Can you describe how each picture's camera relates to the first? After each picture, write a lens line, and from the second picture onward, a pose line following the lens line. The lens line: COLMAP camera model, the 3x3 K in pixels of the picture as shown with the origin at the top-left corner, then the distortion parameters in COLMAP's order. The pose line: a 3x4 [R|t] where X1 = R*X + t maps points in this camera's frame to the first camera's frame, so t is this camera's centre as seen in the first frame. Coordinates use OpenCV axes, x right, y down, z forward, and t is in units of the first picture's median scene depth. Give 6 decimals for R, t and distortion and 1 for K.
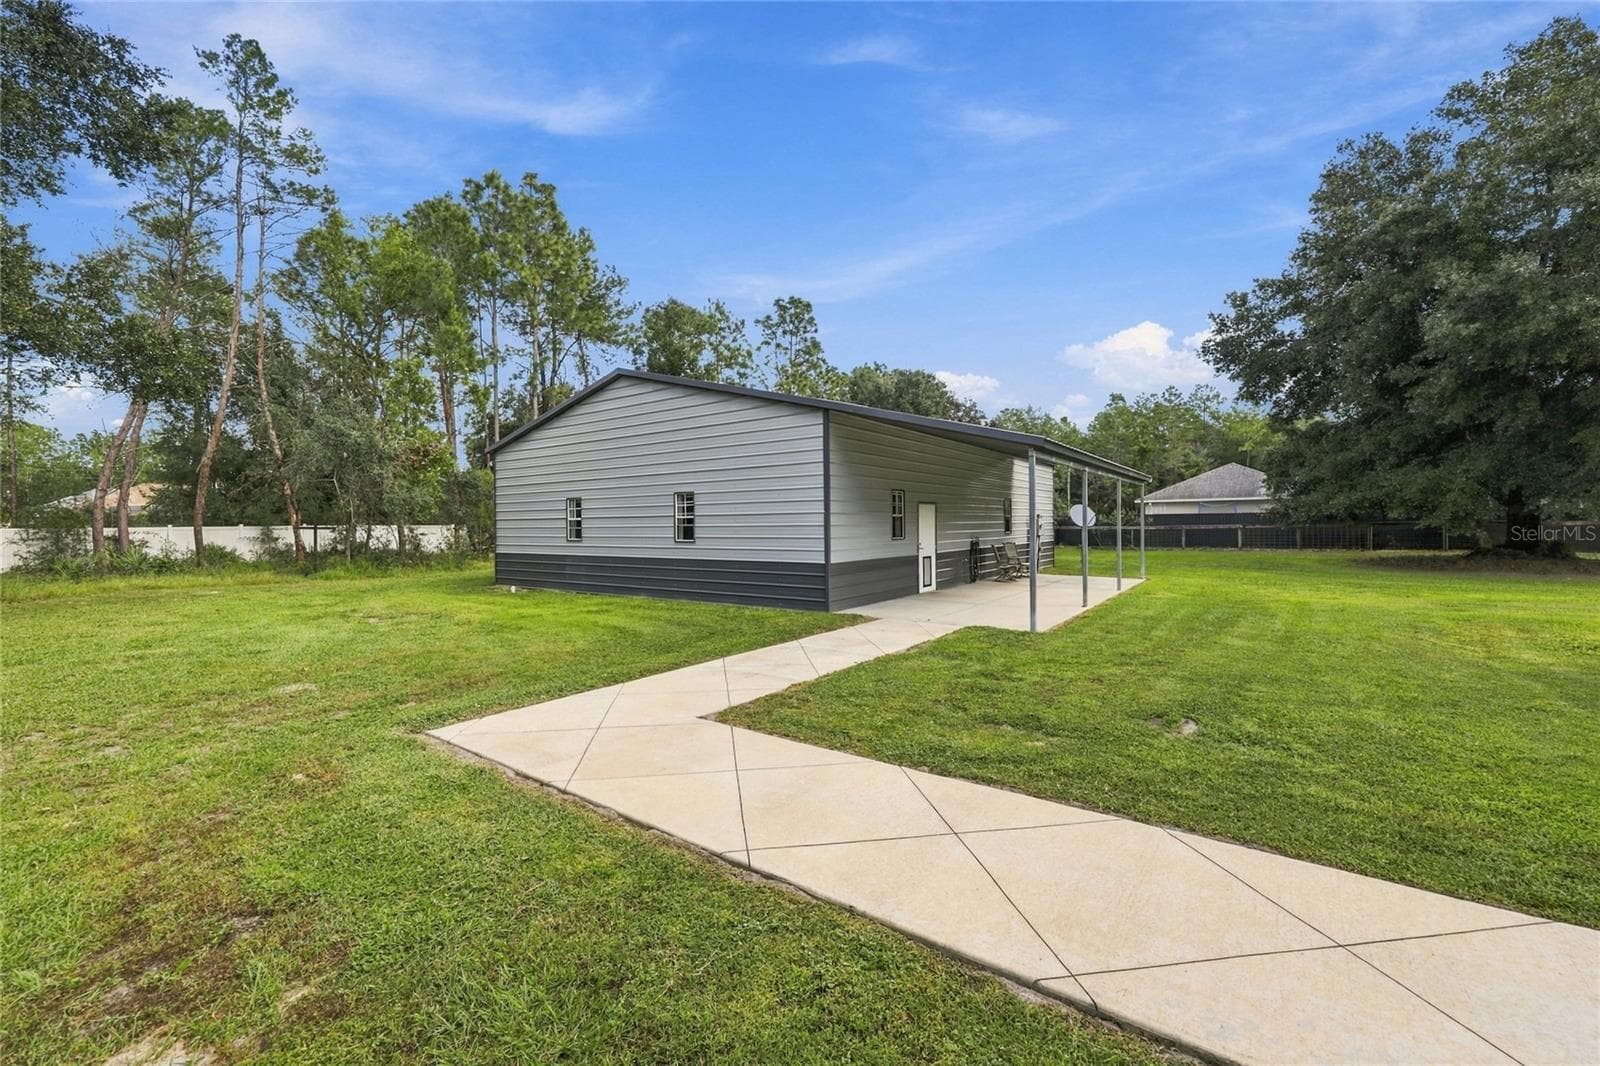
lens RADIAL K [[645.0, 0, 797.3], [0, 645.0, 526.1], [0, 0, 1]] dist [0.000006, 0.000146]
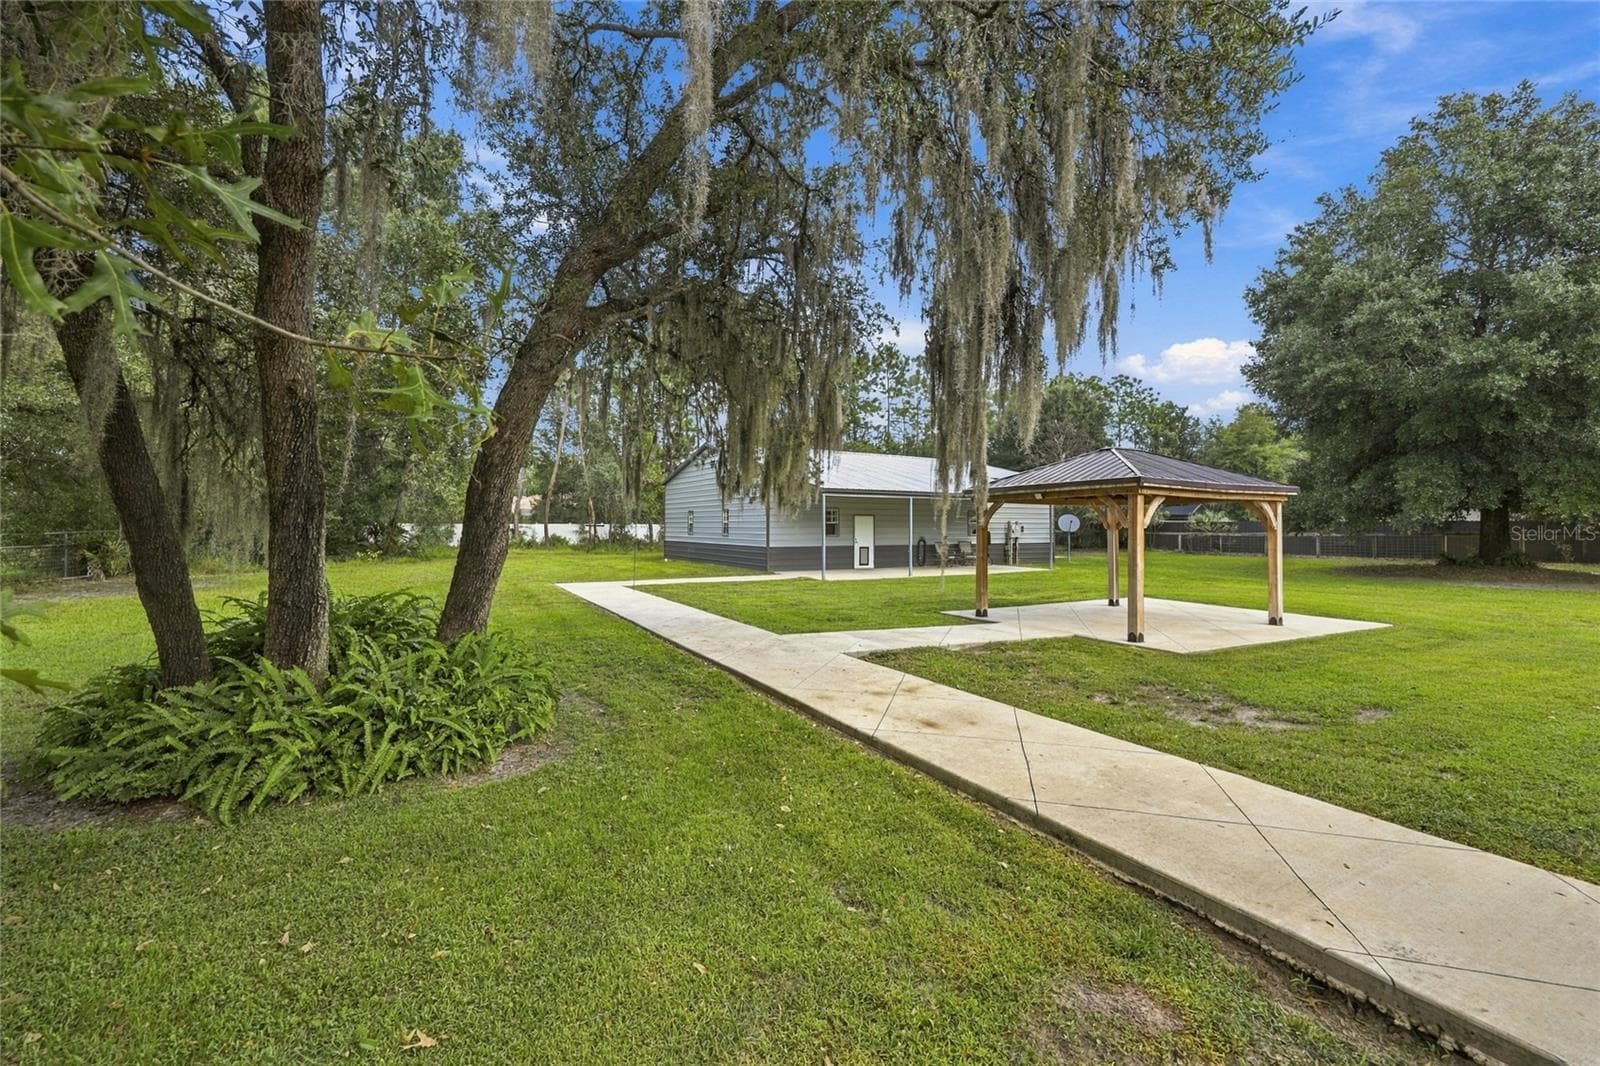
lens RADIAL K [[645.0, 0, 797.3], [0, 645.0, 526.1], [0, 0, 1]] dist [0.000006, 0.000146]
pose [[0.916953, 0.012773, -0.398790, 0.502260], [-0.013561, 0.999908, 0.000845, -0.004717], [0.398764, 0.004633, 0.917042, -0.432018]]
